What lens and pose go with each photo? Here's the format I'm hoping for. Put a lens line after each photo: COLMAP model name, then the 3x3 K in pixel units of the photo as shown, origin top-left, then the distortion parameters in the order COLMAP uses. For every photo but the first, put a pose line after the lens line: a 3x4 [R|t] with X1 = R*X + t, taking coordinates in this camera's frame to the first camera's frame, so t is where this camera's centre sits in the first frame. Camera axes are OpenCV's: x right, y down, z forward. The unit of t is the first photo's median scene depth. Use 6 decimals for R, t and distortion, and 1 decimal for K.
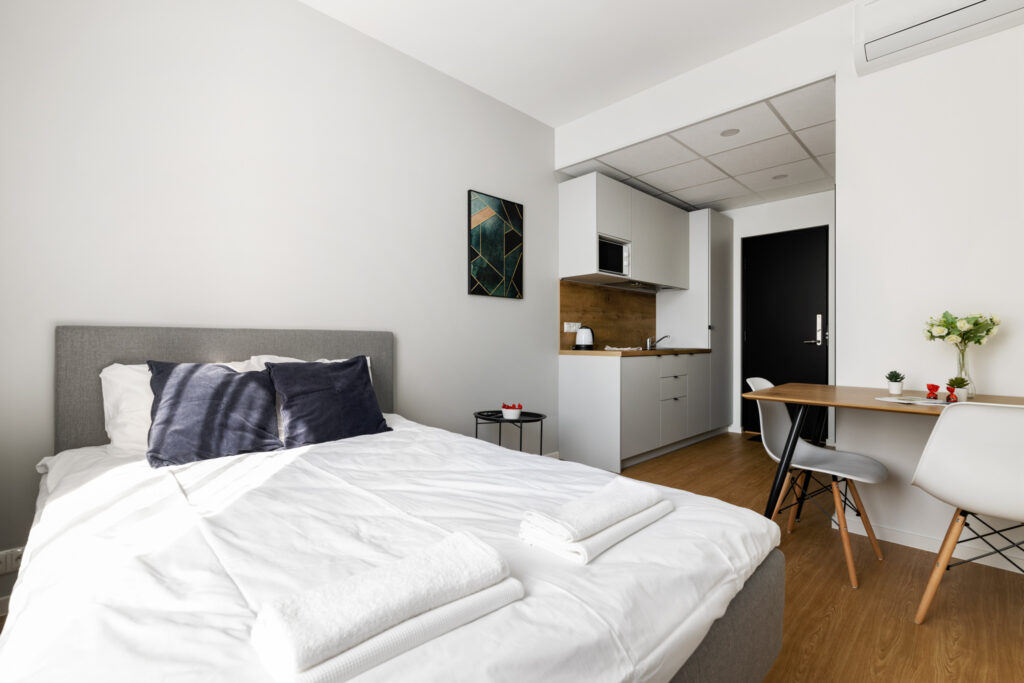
lens RADIAL K [[446.3, 0, 508.7], [0, 446.3, 346.2], [0, 0, 1]] dist [0.045375, 0.000113]
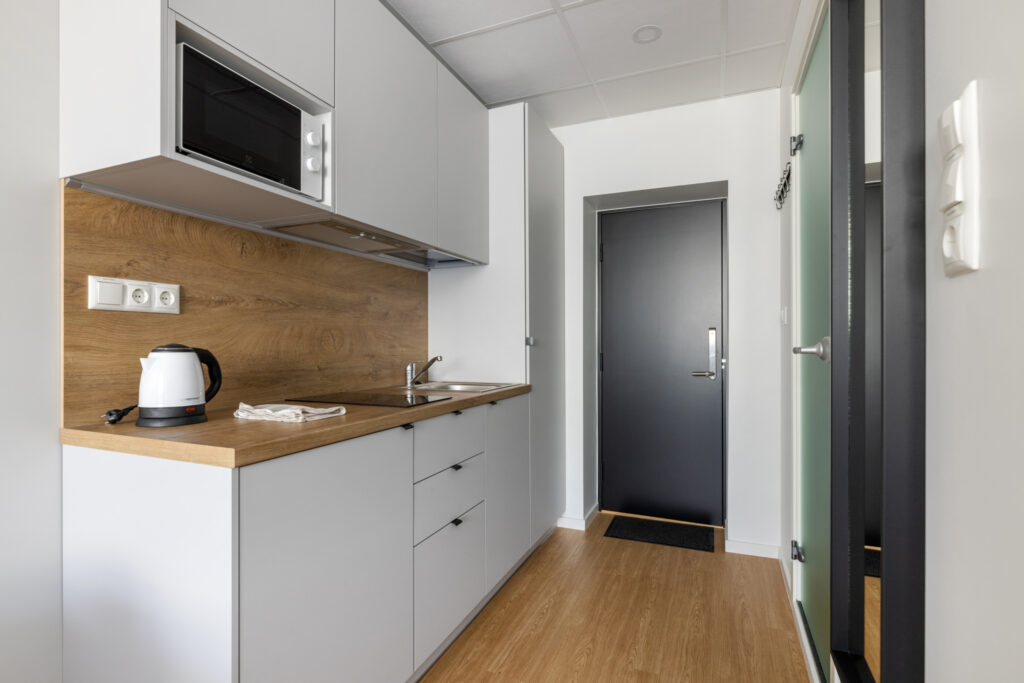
lens RADIAL K [[482.7, 0, 512.7], [0, 482.7, 339.7], [0, 0, 1]] dist [-0.000516, 0.000080]
pose [[0.923470, 0.000561, 0.383670, 0.234209], [0.006162, 0.999848, -0.016293, -0.037766], [-0.383621, 0.017411, 0.923327, 0.534890]]
